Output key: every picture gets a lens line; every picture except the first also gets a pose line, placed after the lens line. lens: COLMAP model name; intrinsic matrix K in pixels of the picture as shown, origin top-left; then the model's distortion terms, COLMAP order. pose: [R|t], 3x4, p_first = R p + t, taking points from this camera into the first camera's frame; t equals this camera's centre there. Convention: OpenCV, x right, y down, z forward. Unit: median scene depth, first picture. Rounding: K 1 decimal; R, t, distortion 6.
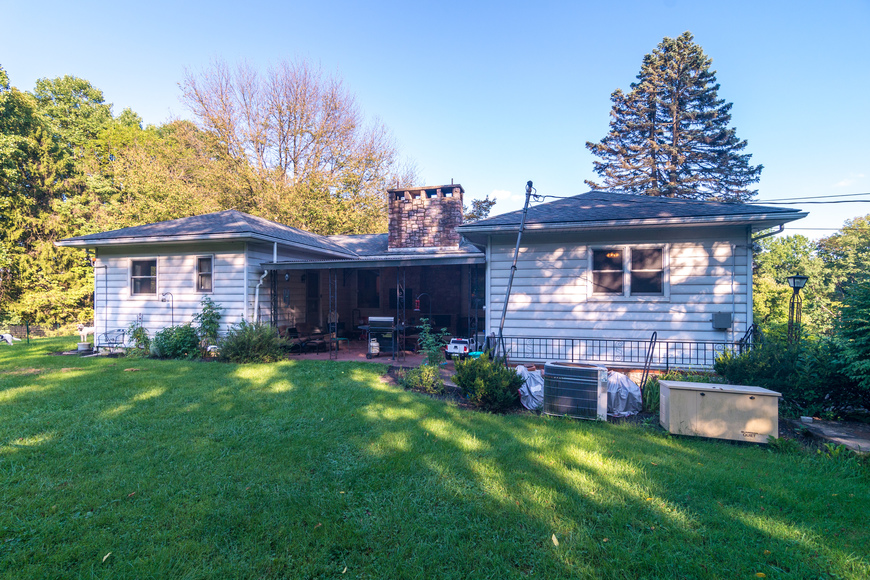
lens RADIAL K [[419.9, 0, 431.3], [0, 419.9, 294.5], [0, 0, 1]] dist [-0.004483, -0.000086]
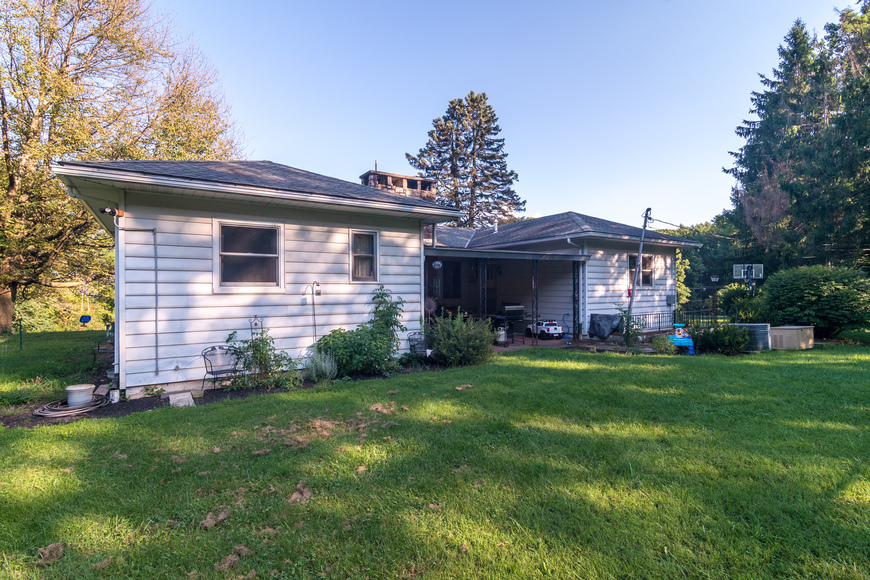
lens RADIAL K [[419.9, 0, 431.0], [0, 419.9, 286.6], [0, 0, 1]] dist [-0.004483, -0.000086]
pose [[0.667906, -0.000432, 0.744245, -1.006440], [0.000861, 1.000000, -0.000191, 0.003578], [-0.744245, 0.000768, 0.667906, 0.425953]]
